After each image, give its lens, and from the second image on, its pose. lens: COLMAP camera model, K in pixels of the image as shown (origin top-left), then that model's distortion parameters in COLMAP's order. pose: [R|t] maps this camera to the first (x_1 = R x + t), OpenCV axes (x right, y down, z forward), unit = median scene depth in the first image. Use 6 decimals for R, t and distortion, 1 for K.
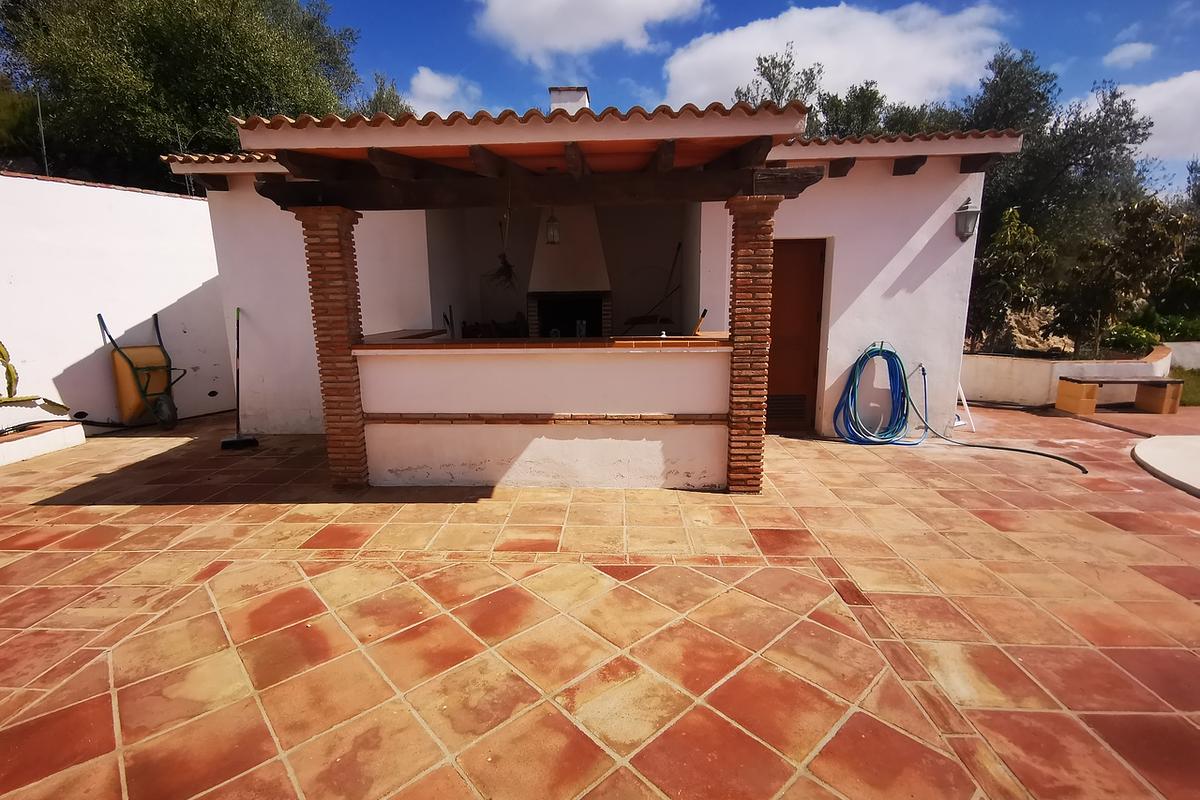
lens RADIAL K [[561.8, 0, 599.5], [0, 561.8, 394.8], [0, 0, 1]] dist [0.003621, 0.000289]
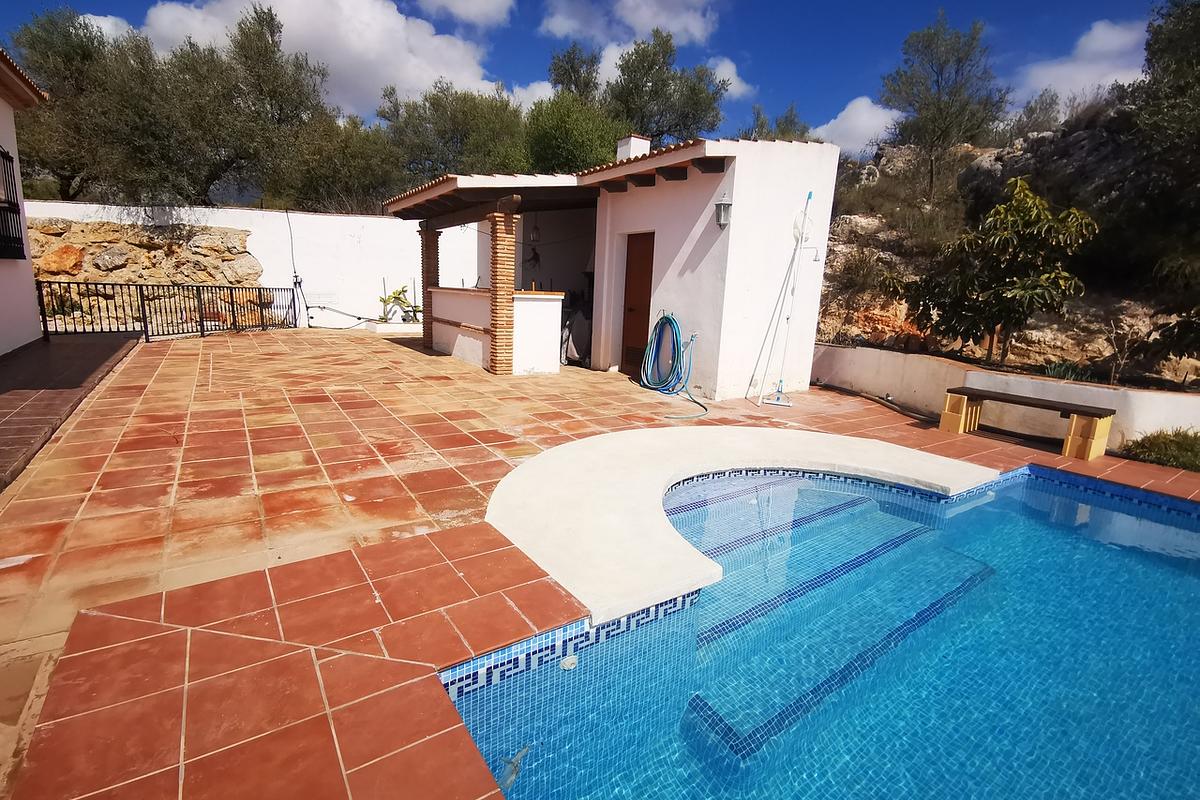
lens RADIAL K [[561.8, 0, 599.1], [0, 561.8, 402.5], [0, 0, 1]] dist [0.003621, 0.000289]
pose [[0.591250, 0.196561, -0.782169, 1.447948], [-0.189909, 0.976505, 0.101844, 0.008901], [0.783810, 0.088326, 0.614687, 0.109105]]
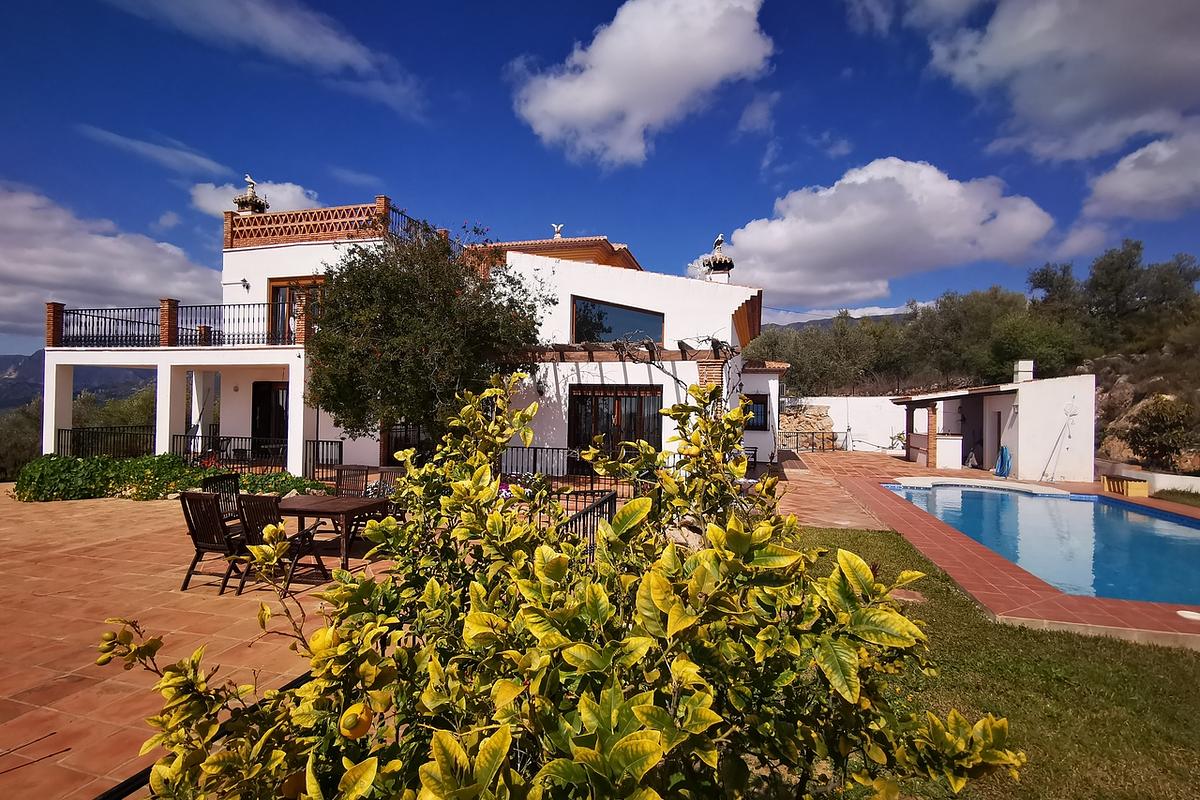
lens RADIAL K [[561.8, 0, 595.8], [0, 561.8, 403.9], [0, 0, 1]] dist [0.003621, 0.000289]
pose [[-0.240420, 0.000578, -0.970669, 4.178977], [-0.183687, 0.981904, 0.046081, -0.041193], [0.953130, 0.189378, -0.235964, -0.497429]]
